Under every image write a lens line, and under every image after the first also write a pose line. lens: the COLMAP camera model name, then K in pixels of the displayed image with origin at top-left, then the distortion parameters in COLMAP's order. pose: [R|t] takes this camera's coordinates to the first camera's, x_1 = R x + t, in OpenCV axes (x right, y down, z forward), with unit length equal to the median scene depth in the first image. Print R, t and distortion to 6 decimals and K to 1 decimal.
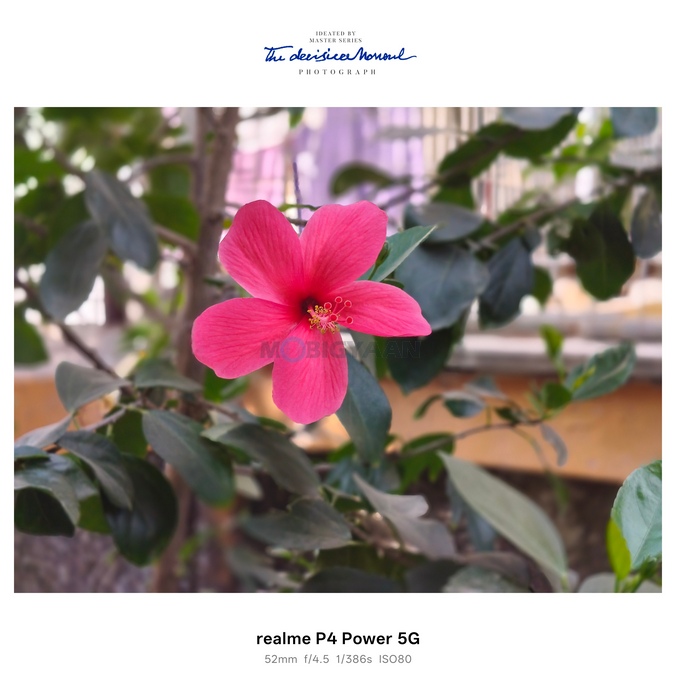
lens RADIAL K [[1209.3, 0, 338.0], [0, 1209.3, 350.0], [0, 0, 1]] dist [-0.019821, 0.093301]
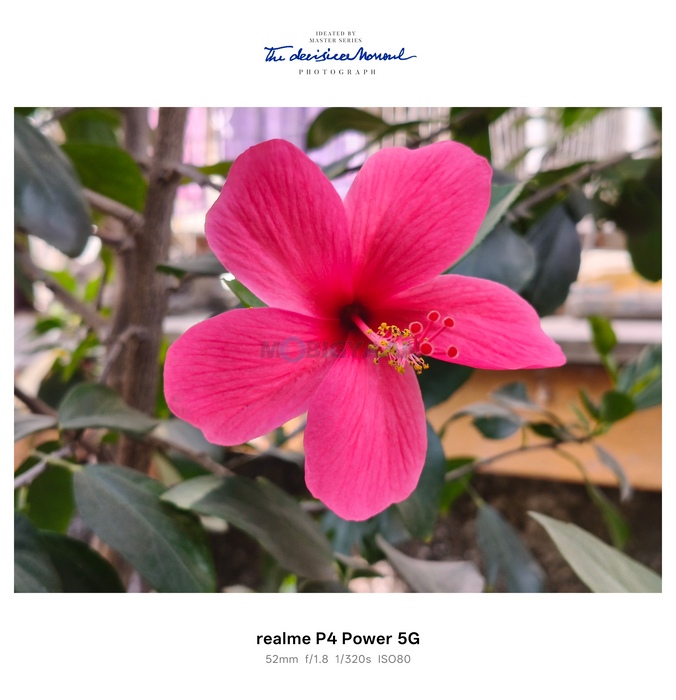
lens RADIAL K [[1209.3, 0, 338.0], [0, 1209.3, 350.0], [0, 0, 1]] dist [-0.019821, 0.093301]
pose [[0.997136, -0.018924, 0.073219, -0.078423], [0.016772, 0.999412, 0.029898, -0.038990], [-0.073742, -0.028584, 0.996868, 0.406341]]
